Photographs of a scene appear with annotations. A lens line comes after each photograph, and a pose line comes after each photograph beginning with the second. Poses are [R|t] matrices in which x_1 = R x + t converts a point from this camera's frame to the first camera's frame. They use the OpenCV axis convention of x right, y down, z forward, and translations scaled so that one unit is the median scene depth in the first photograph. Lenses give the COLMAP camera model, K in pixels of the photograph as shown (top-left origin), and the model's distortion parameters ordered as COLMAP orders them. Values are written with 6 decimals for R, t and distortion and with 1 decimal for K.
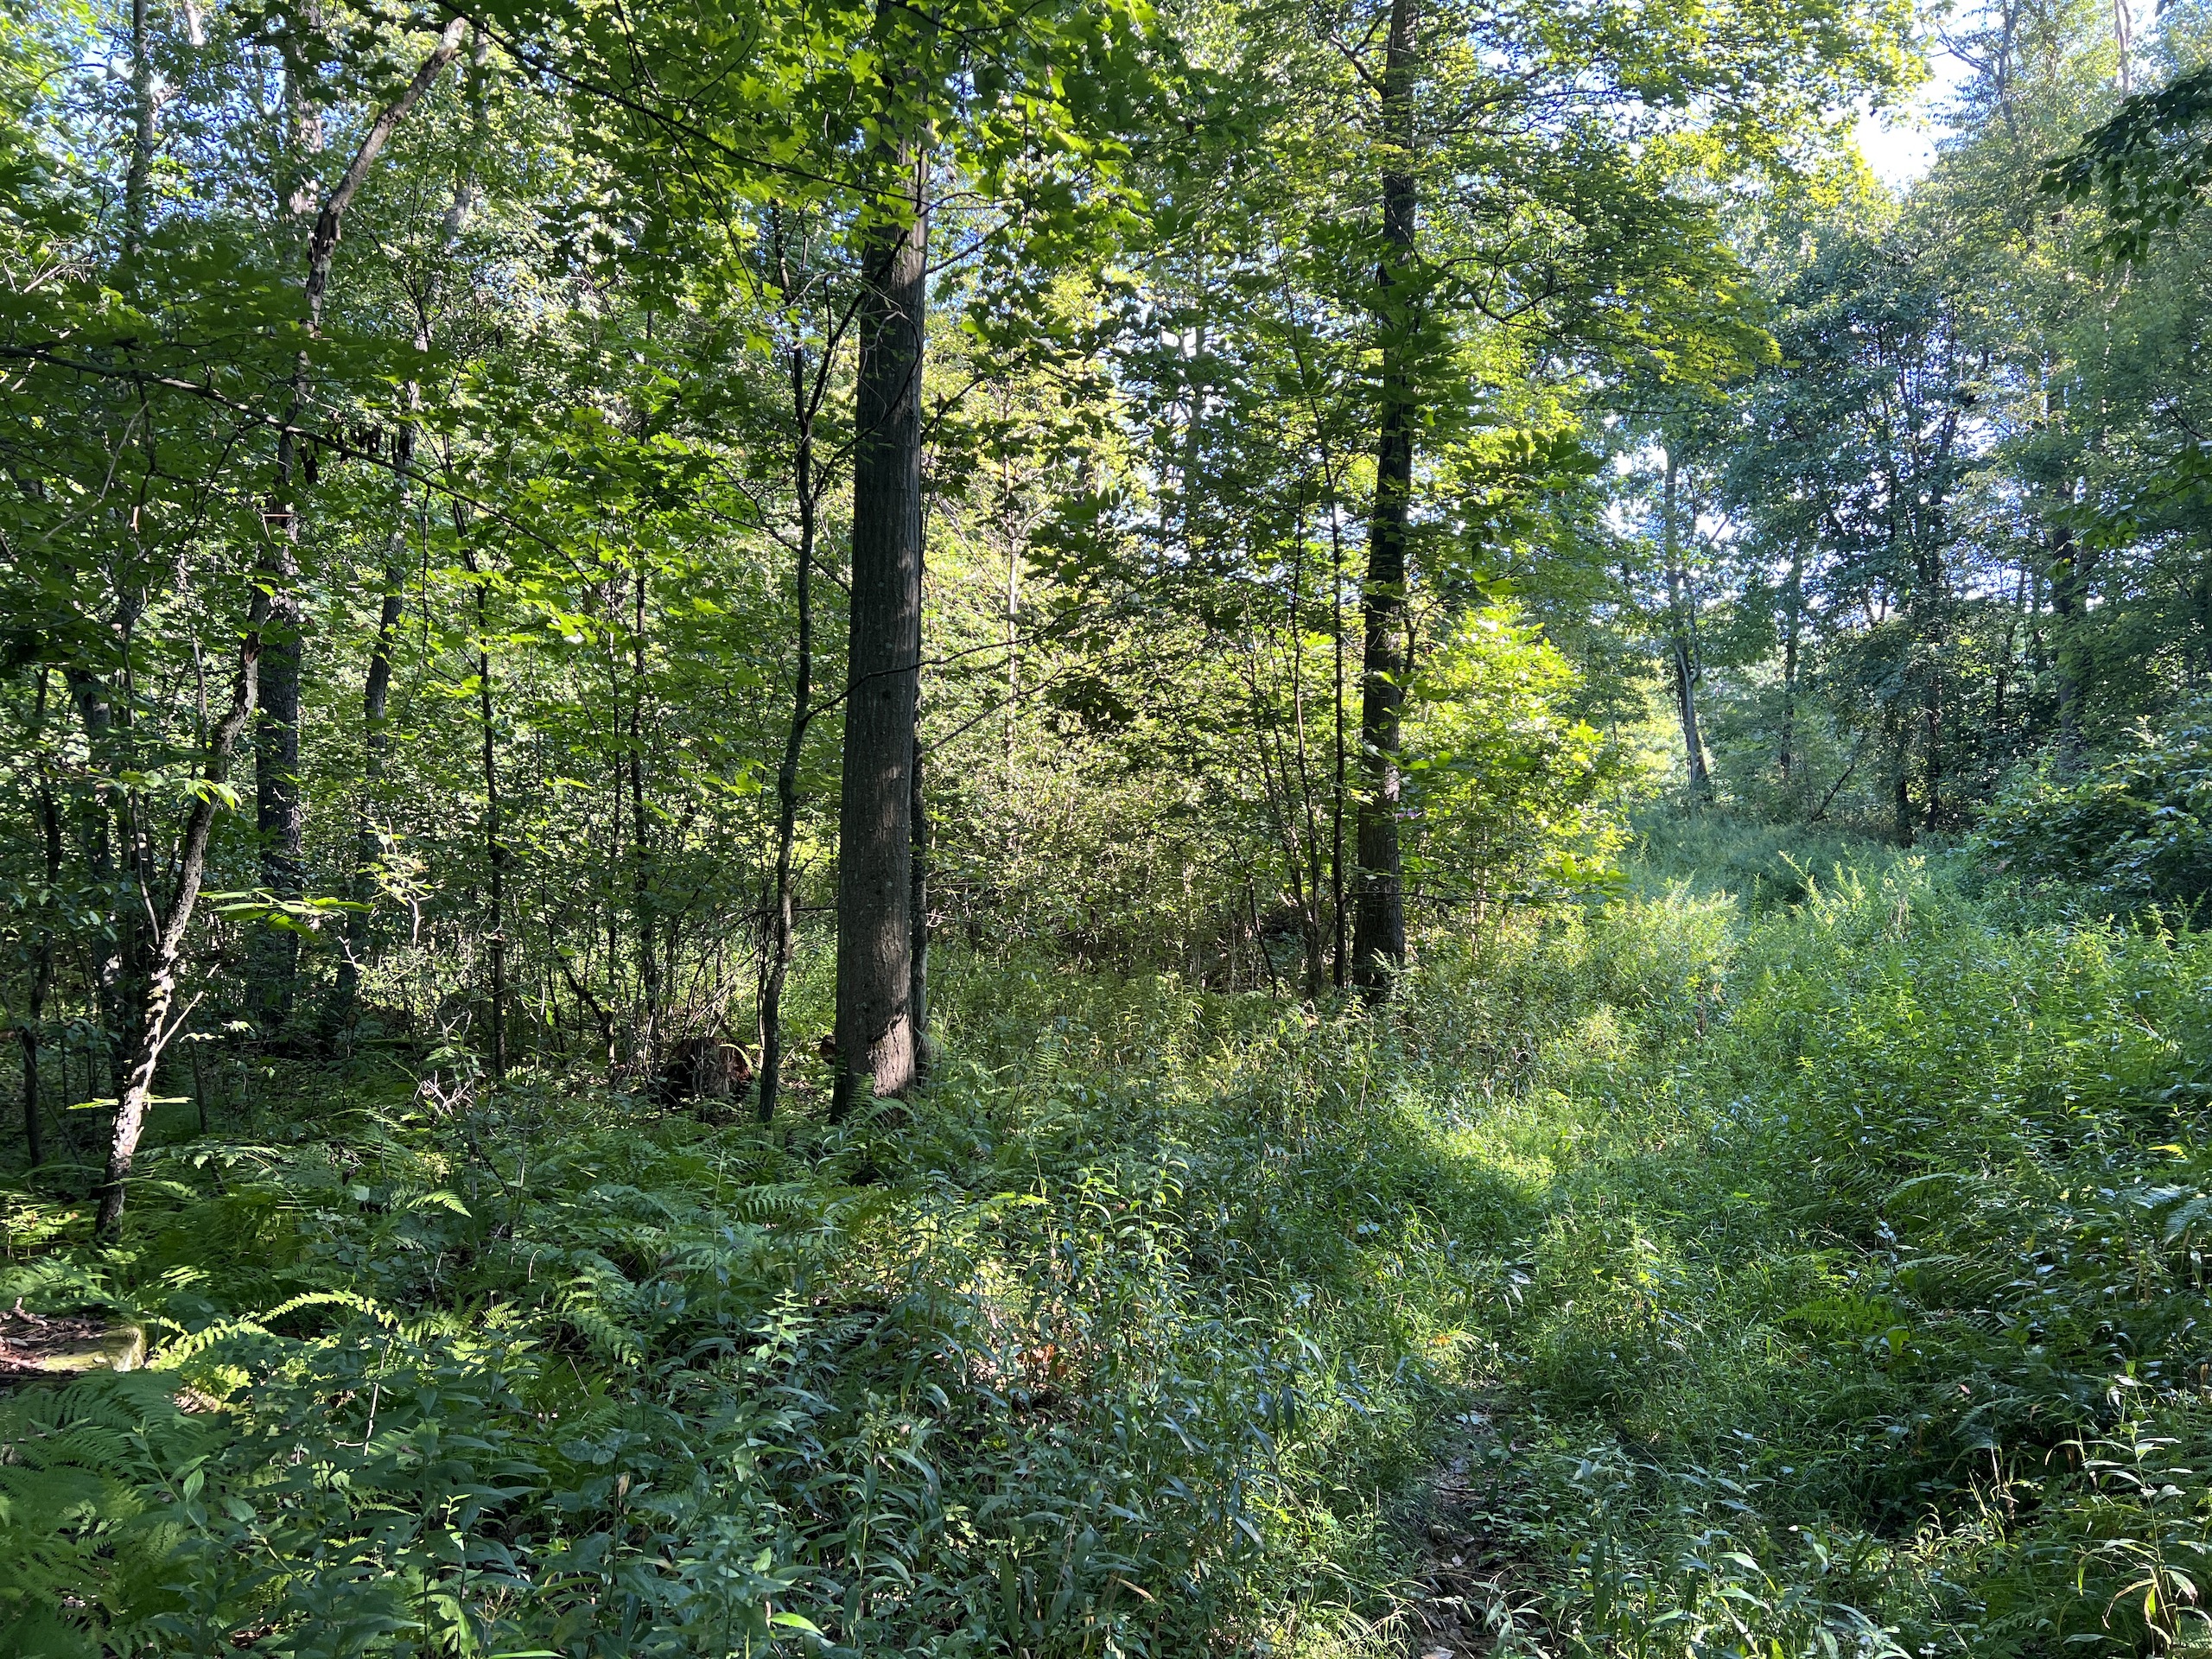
lens RADIAL K [[1689.7, 0, 1104.2], [0, 1689.7, 827.6], [0, 0, 1]] dist [-0.009223, -0.003807]
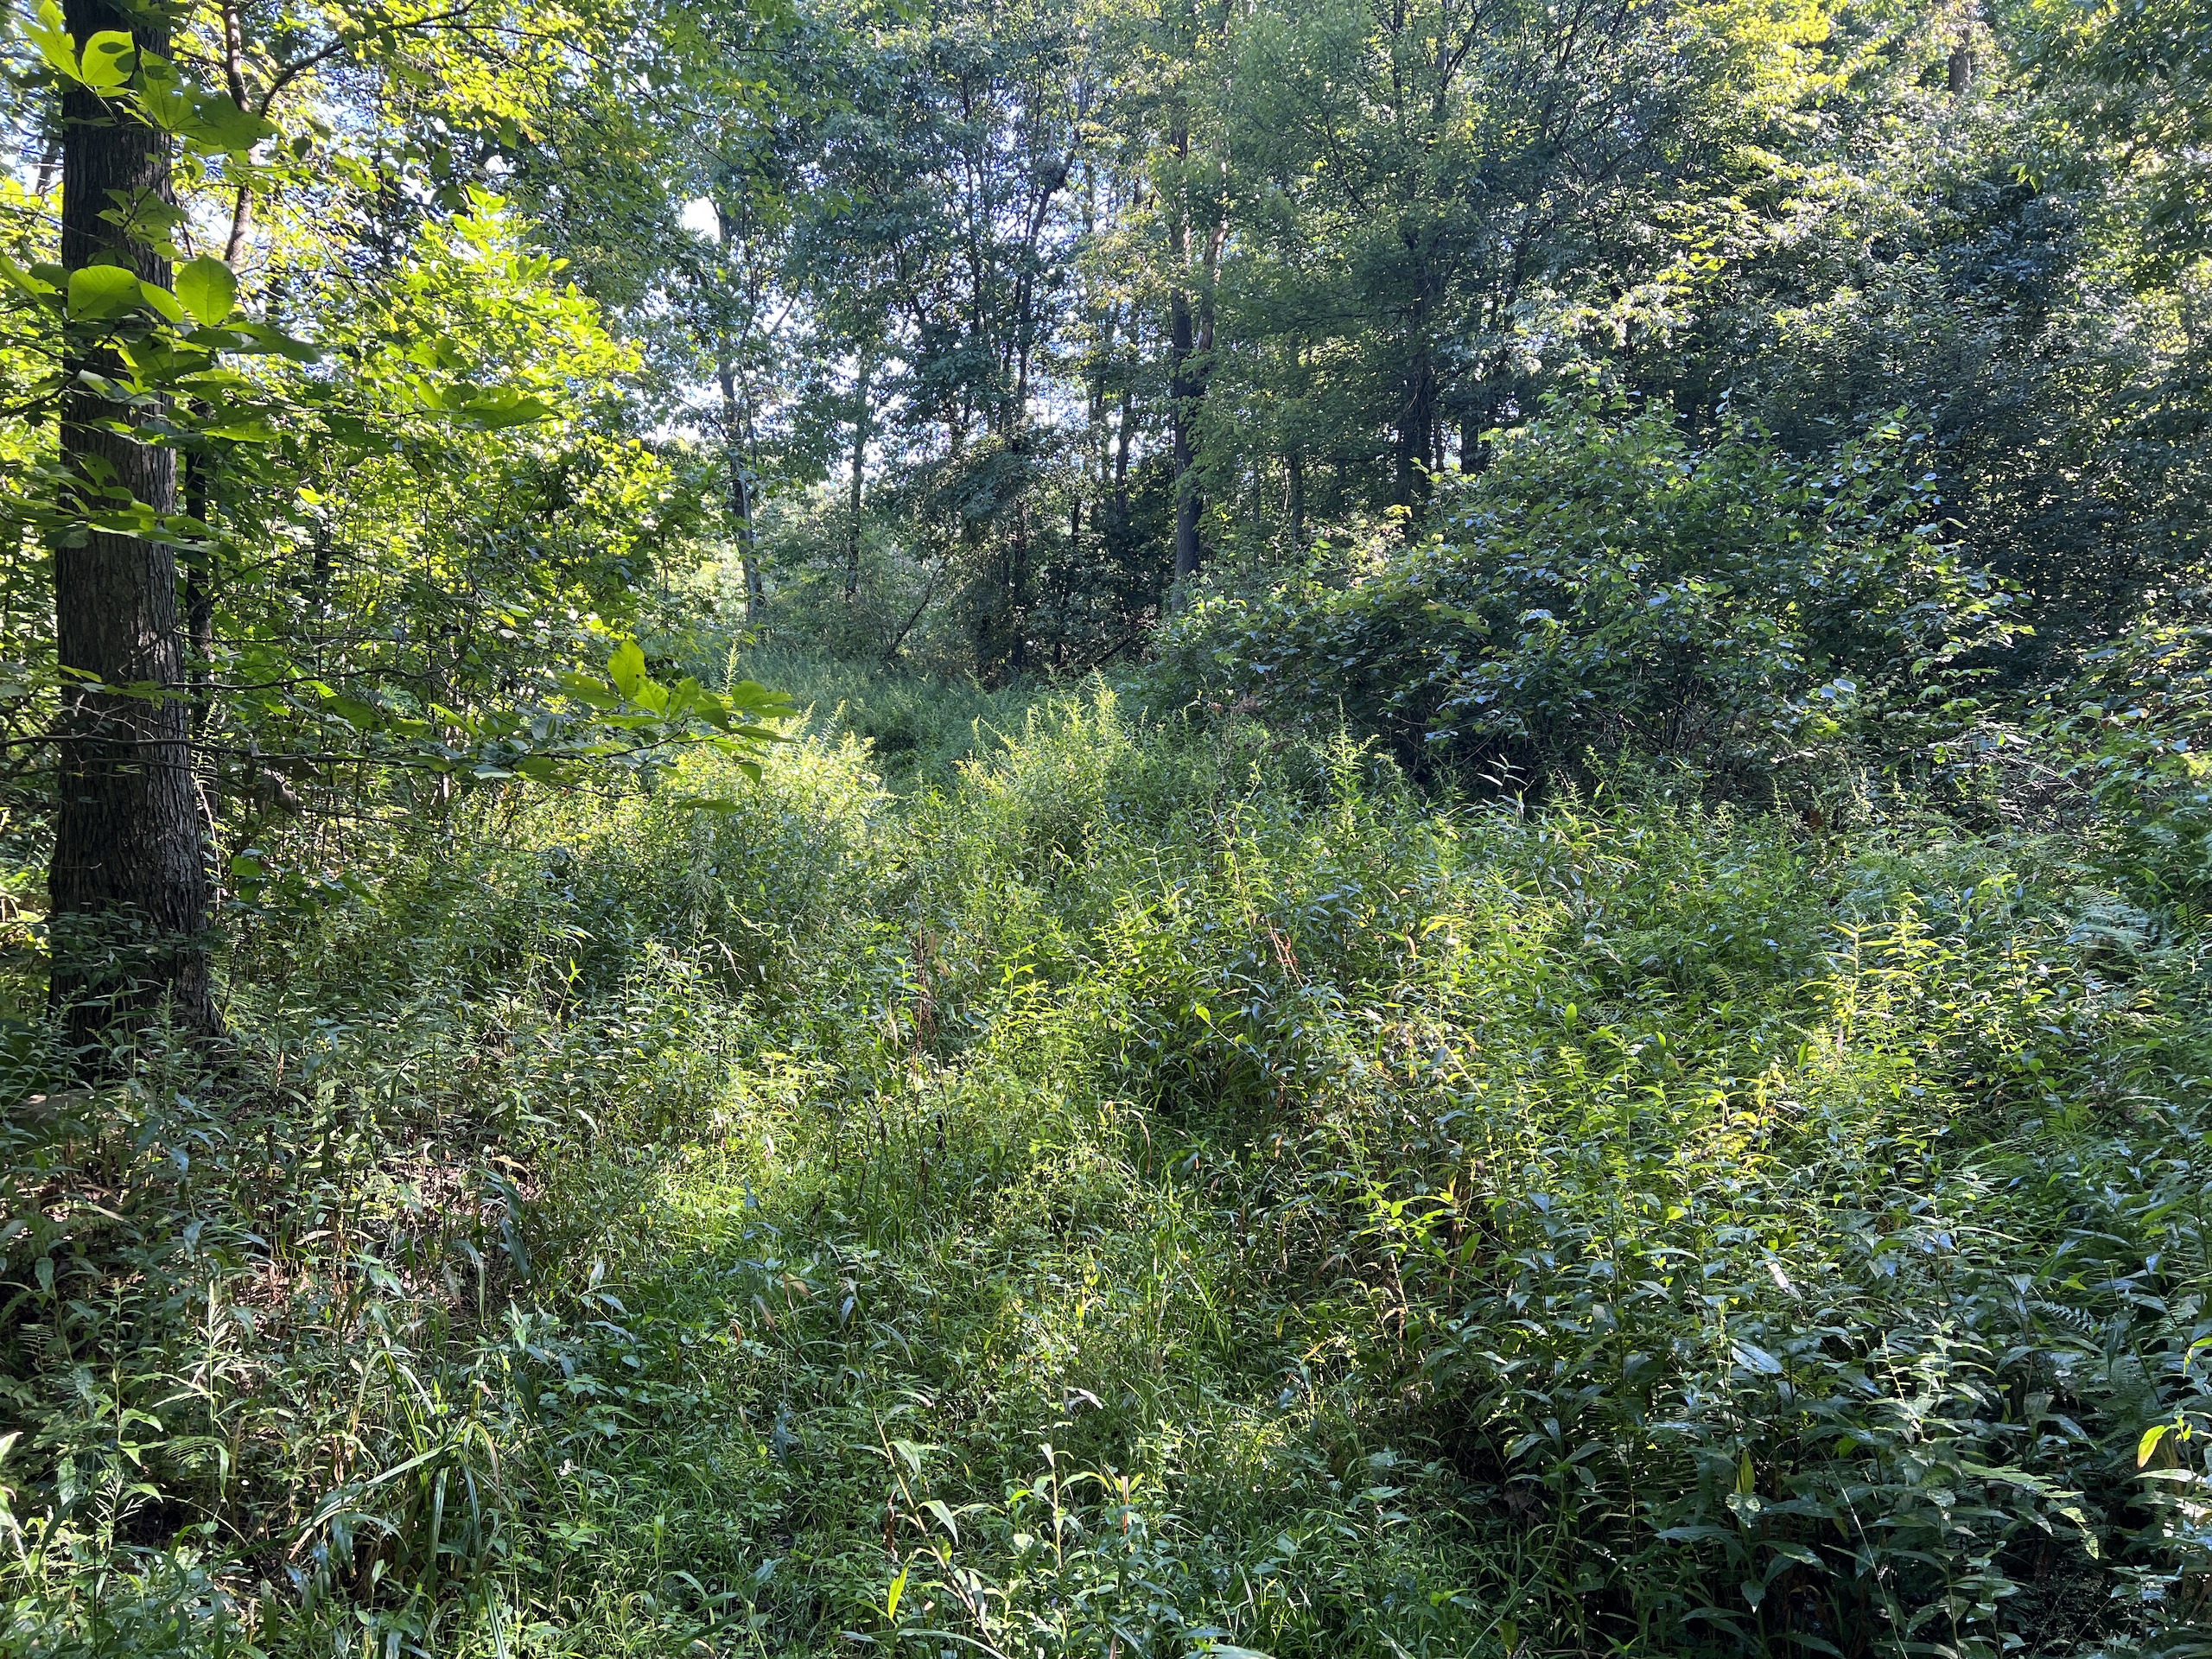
lens RADIAL K [[1689.7, 0, 1103.4], [0, 1689.7, 828.8], [0, 0, 1]] dist [-0.009223, -0.003807]
pose [[0.850588, -0.038149, 0.524446, 0.040785], [-0.008189, 0.996283, 0.085754, 0.007038], [-0.525768, -0.077236, 0.847114, 0.153280]]
